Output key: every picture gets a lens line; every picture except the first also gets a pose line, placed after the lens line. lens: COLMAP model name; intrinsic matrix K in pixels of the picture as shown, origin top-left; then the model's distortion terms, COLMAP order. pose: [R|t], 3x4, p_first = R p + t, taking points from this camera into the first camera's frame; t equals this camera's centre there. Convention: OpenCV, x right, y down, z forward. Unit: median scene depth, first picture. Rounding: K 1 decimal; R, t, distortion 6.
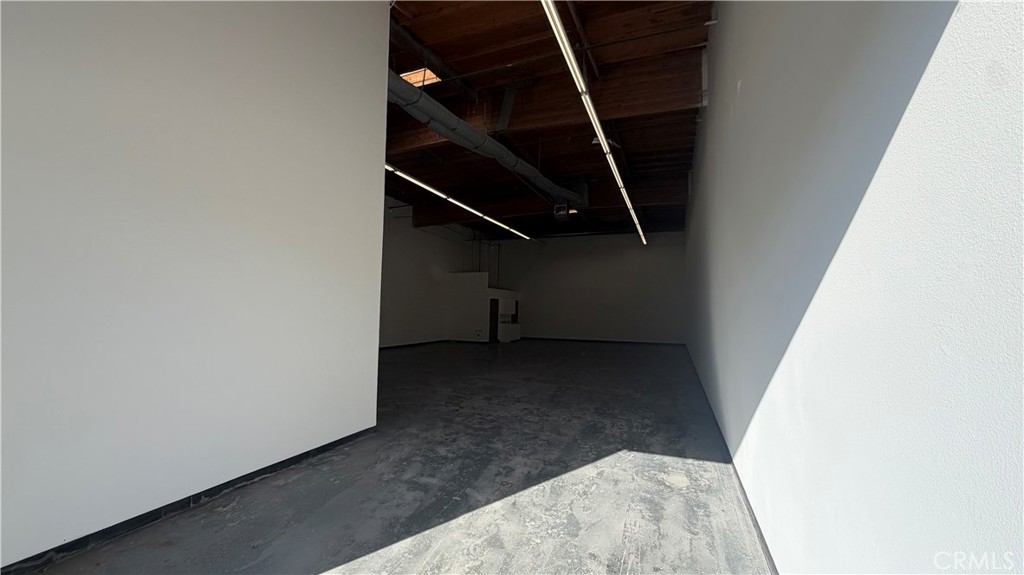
lens RADIAL K [[406.4, 0, 508.4], [0, 406.4, 289.7], [0, 0, 1]] dist [-0.001063, 0.000117]
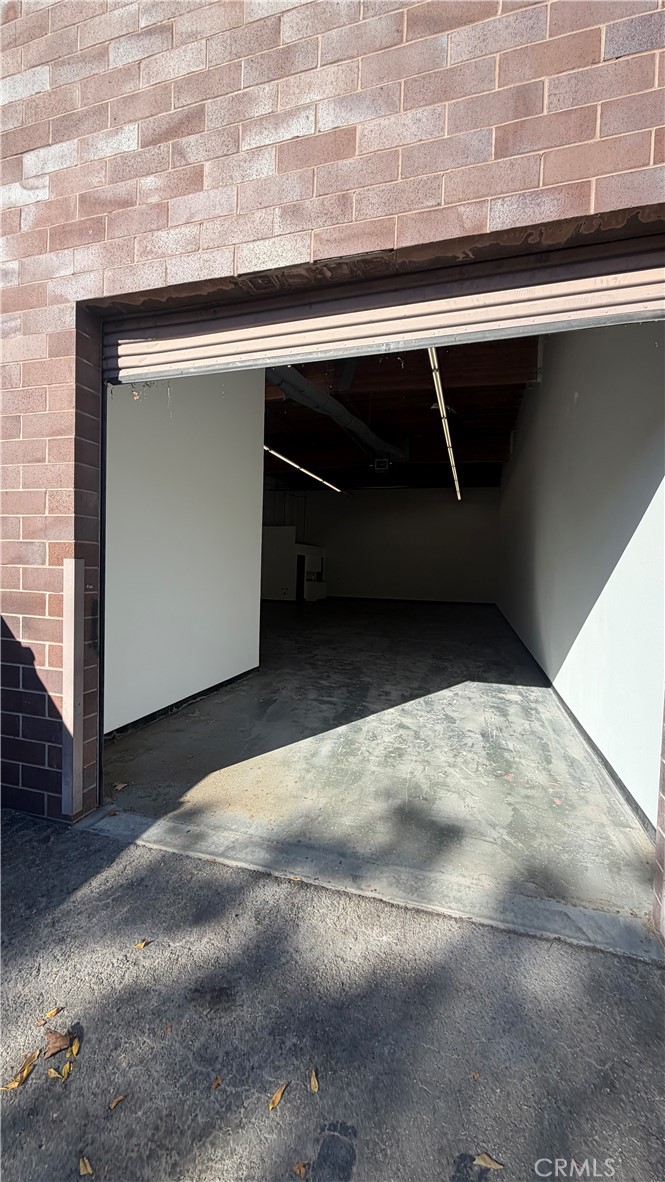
lens RADIAL K [[469.1, 0, 331.0], [0, 469.1, 587.9], [0, 0, 1]] dist [-0.001063, 0.000117]
pose [[0.995793, 0.006806, 0.091383, -0.336080], [-0.015405, 0.995480, 0.093717, -0.025180], [-0.090332, -0.094730, 0.991396, -0.458158]]
